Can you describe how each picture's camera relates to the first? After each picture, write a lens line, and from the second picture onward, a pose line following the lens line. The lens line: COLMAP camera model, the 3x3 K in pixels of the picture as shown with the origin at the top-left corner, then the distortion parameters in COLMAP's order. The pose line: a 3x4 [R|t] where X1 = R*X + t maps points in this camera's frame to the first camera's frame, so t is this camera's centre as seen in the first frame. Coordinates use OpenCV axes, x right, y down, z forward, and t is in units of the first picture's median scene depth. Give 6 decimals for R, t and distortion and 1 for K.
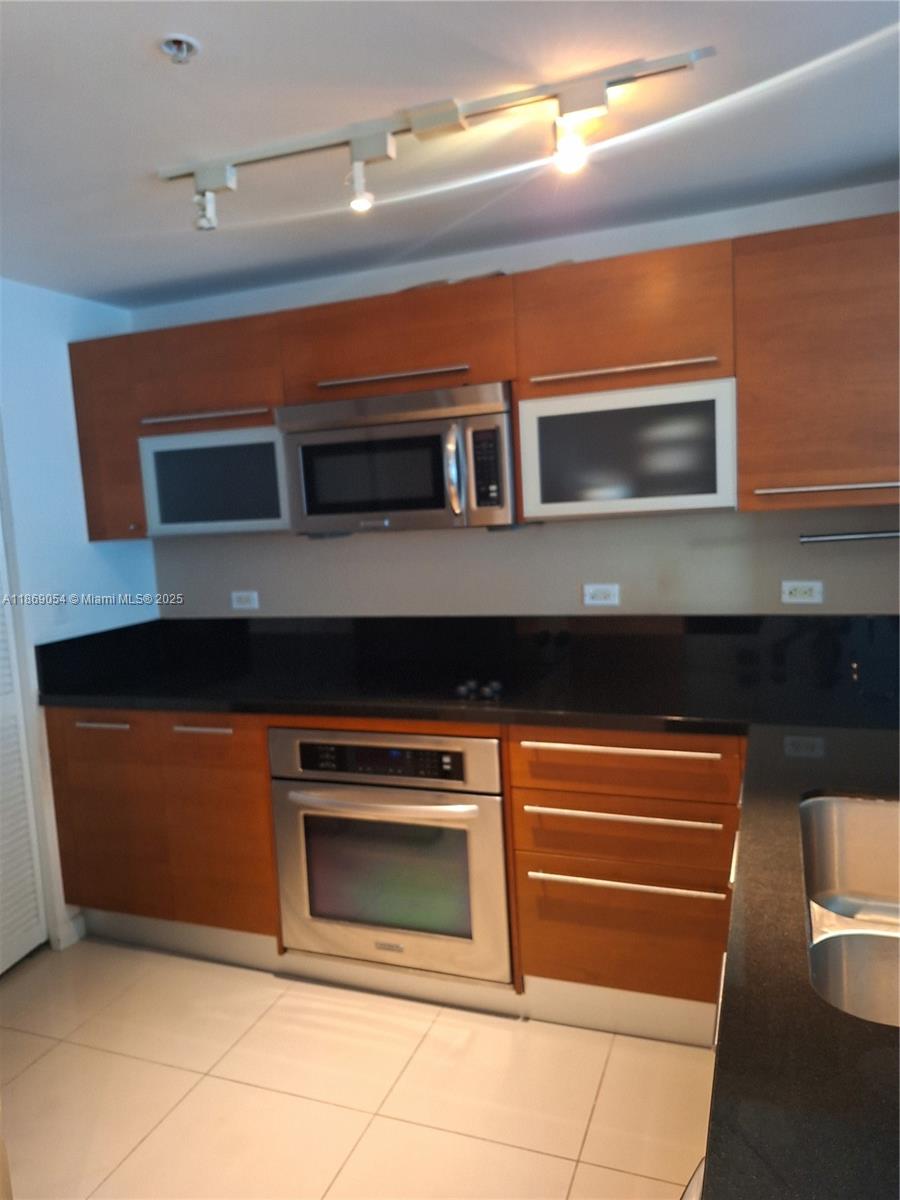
lens RADIAL K [[871.0, 0, 420.8], [0, 871.0, 604.1], [0, 0, 1]] dist [0.111078, -0.143229]
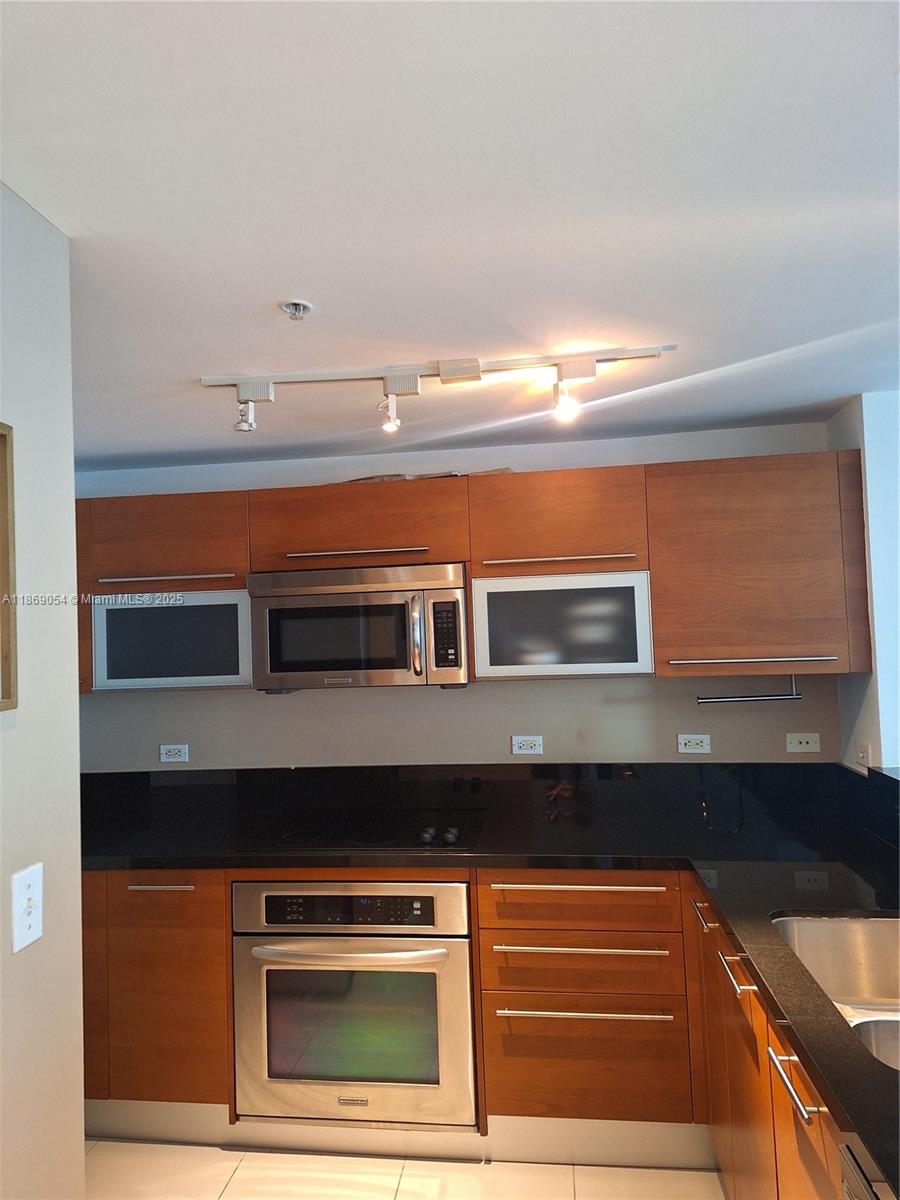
lens RADIAL K [[871.0, 0, 420.8], [0, 871.0, 604.1], [0, 0, 1]] dist [0.111078, -0.143229]
pose [[0.970996, 0.030591, 0.237132, -0.227967], [0.007303, 0.987524, -0.157296, -0.016088], [-0.238986, 0.154466, 0.958659, -0.090825]]
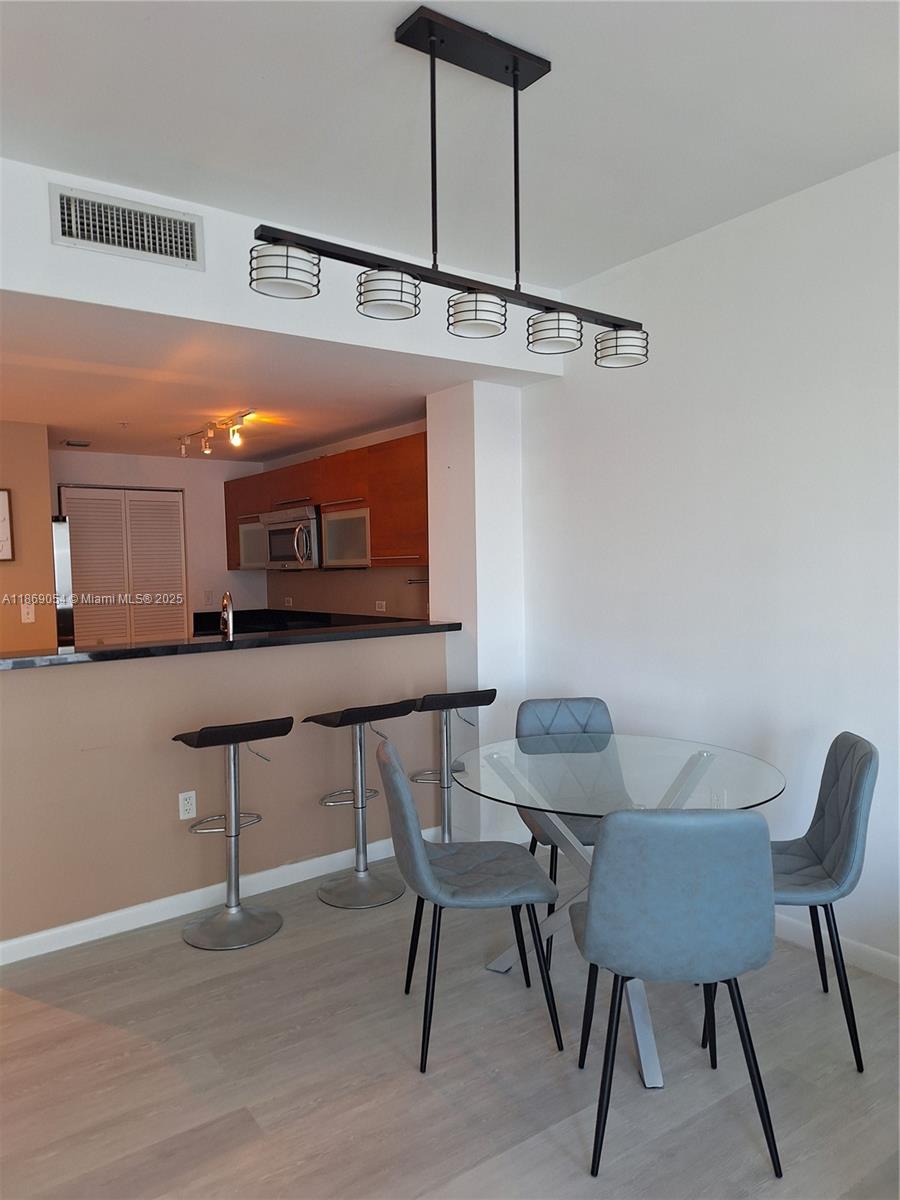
lens RADIAL K [[871.0, 0, 420.8], [0, 871.0, 604.1], [0, 0, 1]] dist [0.111078, -0.143229]
pose [[0.822614, 0.064200, -0.564964, 1.590064], [-0.090587, 0.995712, -0.018751, 0.015247], [0.561338, 0.066603, 0.824903, -0.672335]]
